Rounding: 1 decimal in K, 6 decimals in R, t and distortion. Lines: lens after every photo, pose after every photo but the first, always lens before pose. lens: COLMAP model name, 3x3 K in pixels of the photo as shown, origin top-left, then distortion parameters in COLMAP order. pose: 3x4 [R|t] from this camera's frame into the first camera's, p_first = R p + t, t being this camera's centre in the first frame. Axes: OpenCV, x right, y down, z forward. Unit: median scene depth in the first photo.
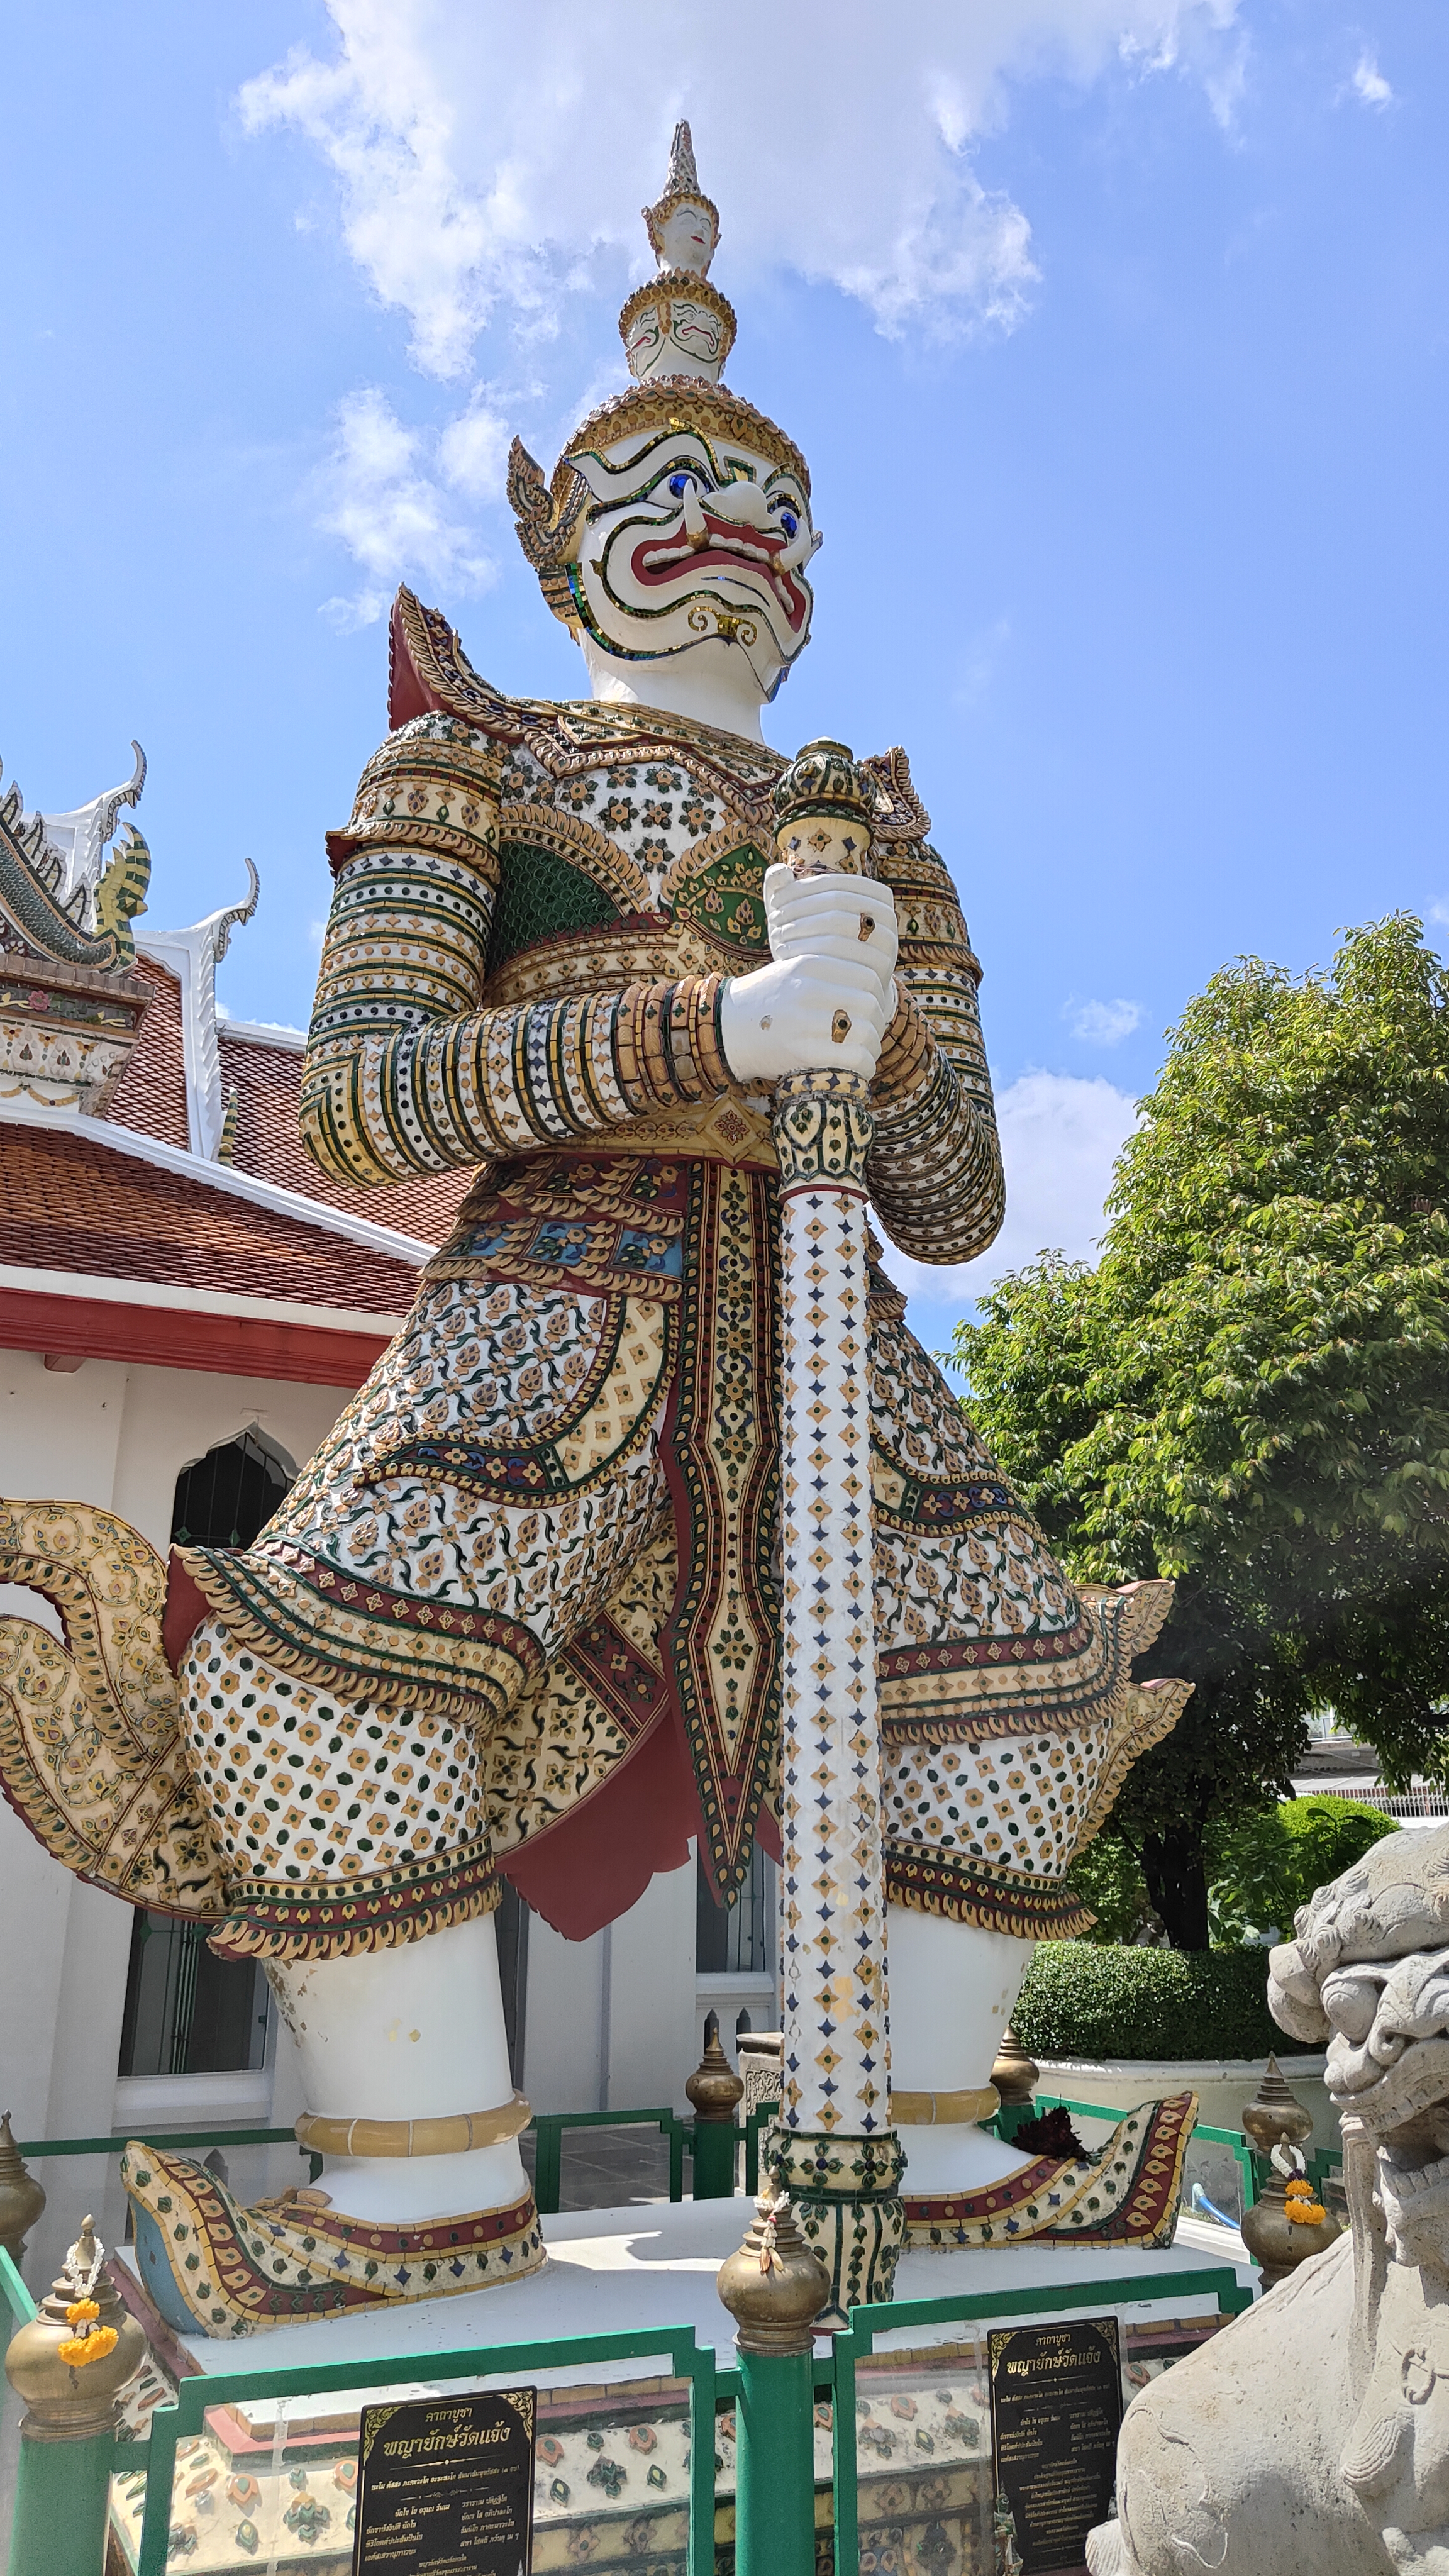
lens RADIAL K [[1775.6, 0, 717.9], [0, 1775.6, 1280.1], [0, 0, 1]] dist [0.036828, -0.004715]
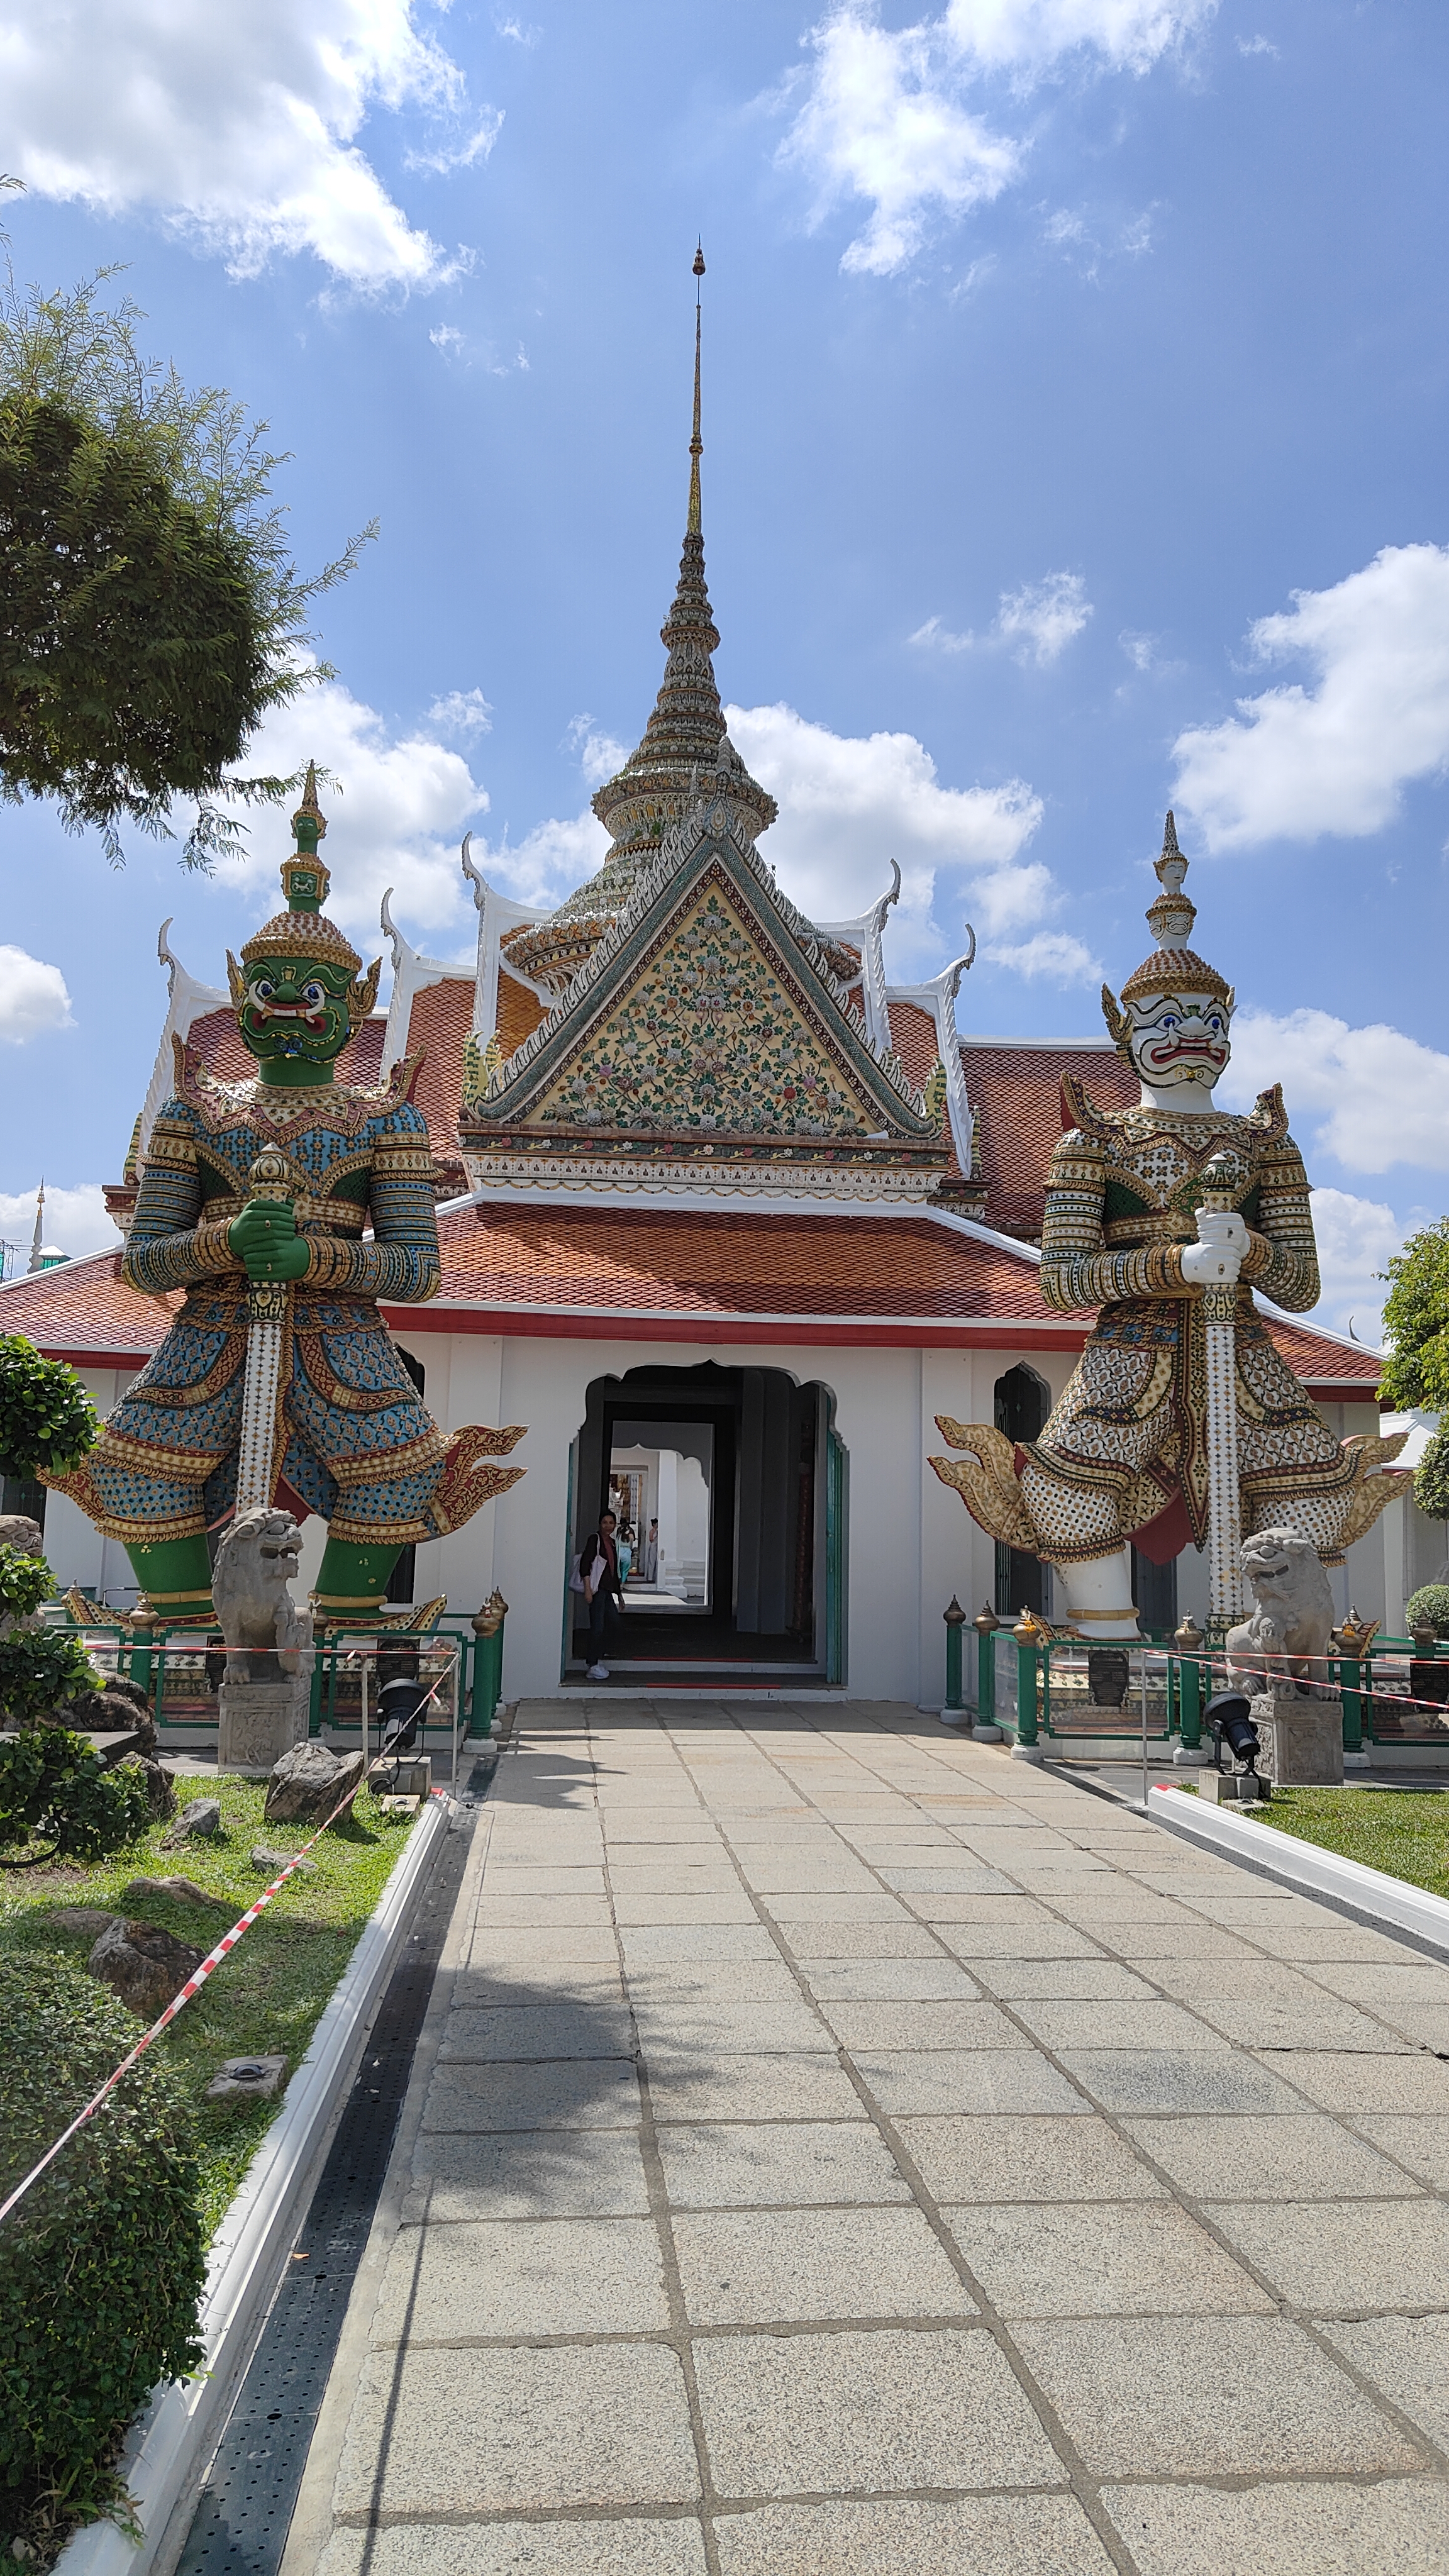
lens RADIAL K [[1775.6, 0, 719.6], [0, 1775.6, 1292.1], [0, 0, 1]] dist [0.036828, -0.004715]
pose [[0.924600, -0.036223, -0.379213, 0.391189], [0.100624, 0.983336, 0.151412, -0.595252], [0.367409, -0.178153, 0.912837, -1.891819]]
